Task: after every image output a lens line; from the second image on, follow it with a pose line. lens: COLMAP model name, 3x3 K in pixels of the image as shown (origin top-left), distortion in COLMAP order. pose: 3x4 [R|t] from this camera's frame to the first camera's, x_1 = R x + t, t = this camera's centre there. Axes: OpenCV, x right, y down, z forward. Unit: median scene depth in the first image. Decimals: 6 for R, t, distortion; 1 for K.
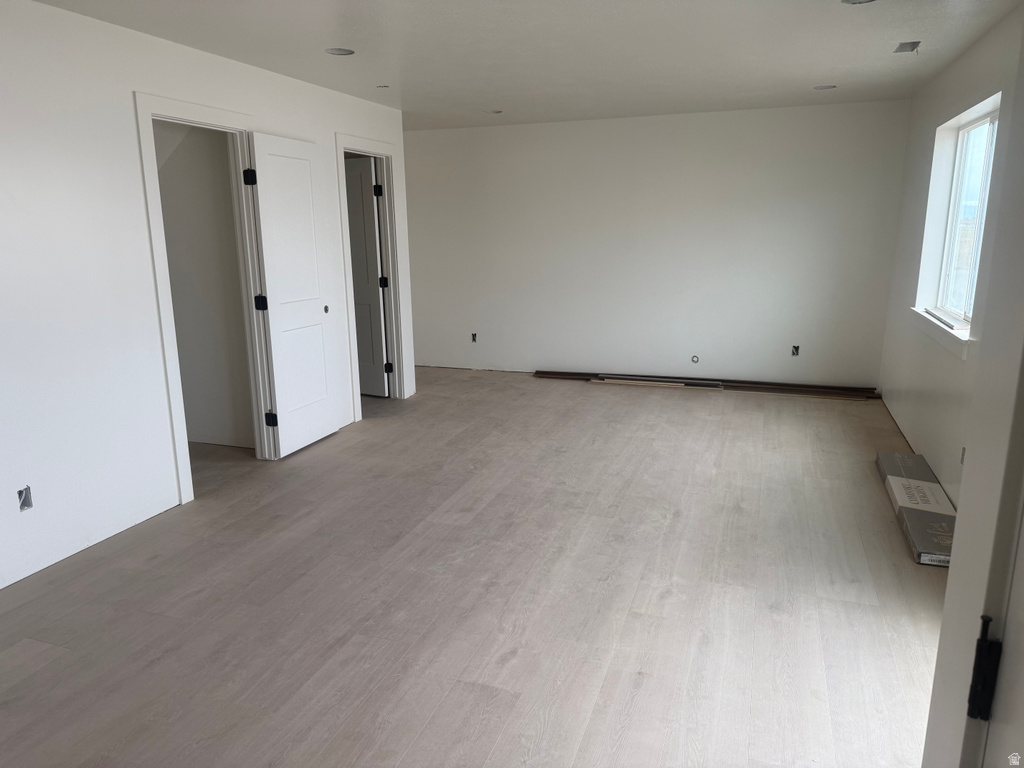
lens RADIAL K [[709.5, 0, 510.6], [0, 709.5, 386.1], [0, 0, 1]] dist [0.034509, -0.011872]
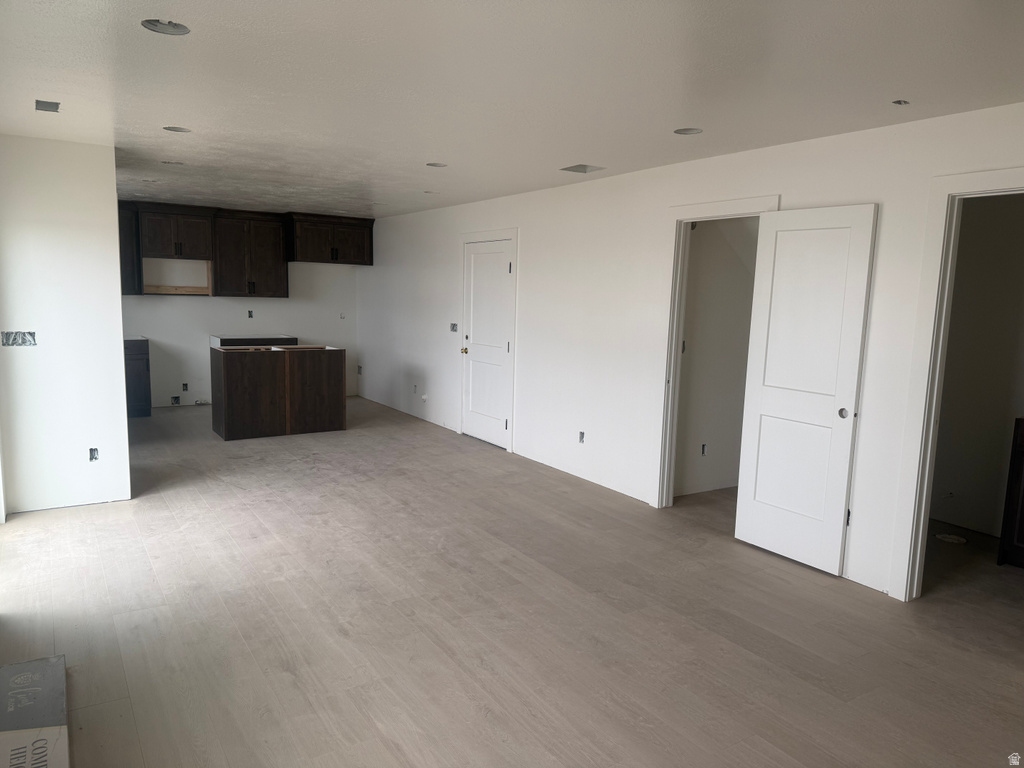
lens RADIAL K [[709.5, 0, 513.6], [0, 709.5, 384.1], [0, 0, 1]] dist [0.034509, -0.011872]
pose [[-0.598633, 0.112523, -0.793080, 0.839097], [-0.195280, 0.939711, 0.280728, -0.426286], [0.776855, 0.322926, -0.540569, 1.678265]]
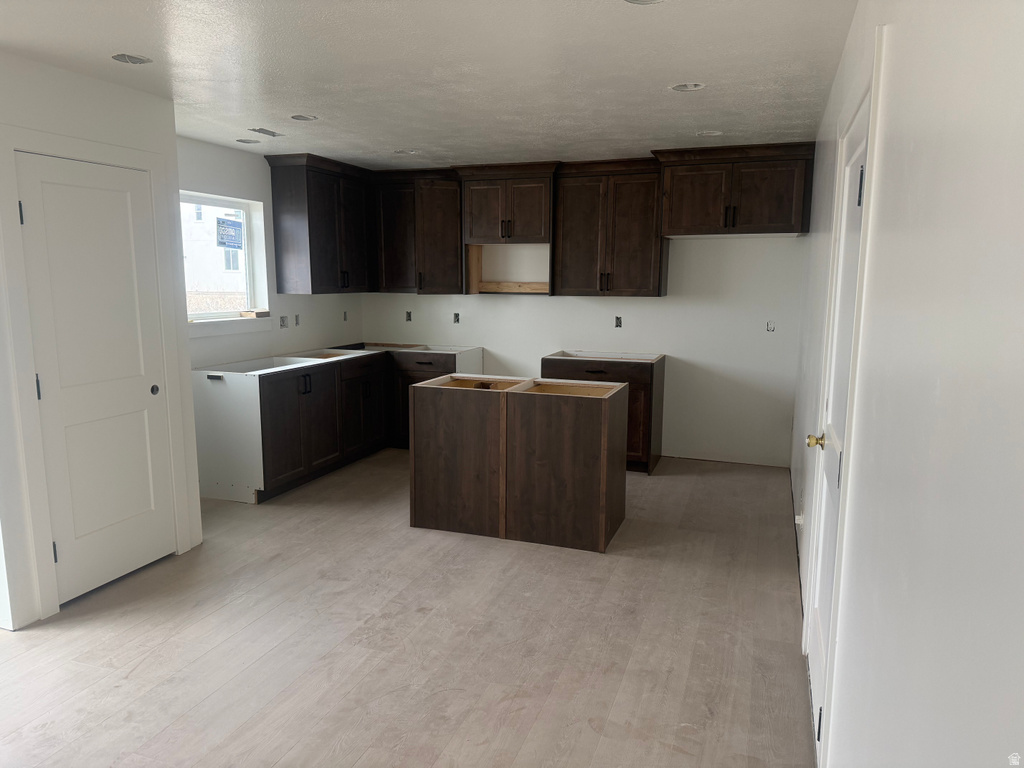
lens RADIAL K [[709.5, 0, 510.6], [0, 709.5, 383.4], [0, 0, 1]] dist [0.034509, -0.011872]
pose [[-0.999780, 0.020638, -0.003742, -0.417478], [0.017838, 0.930488, 0.365889, -0.239771], [0.011033, 0.365741, -0.930651, 1.083352]]
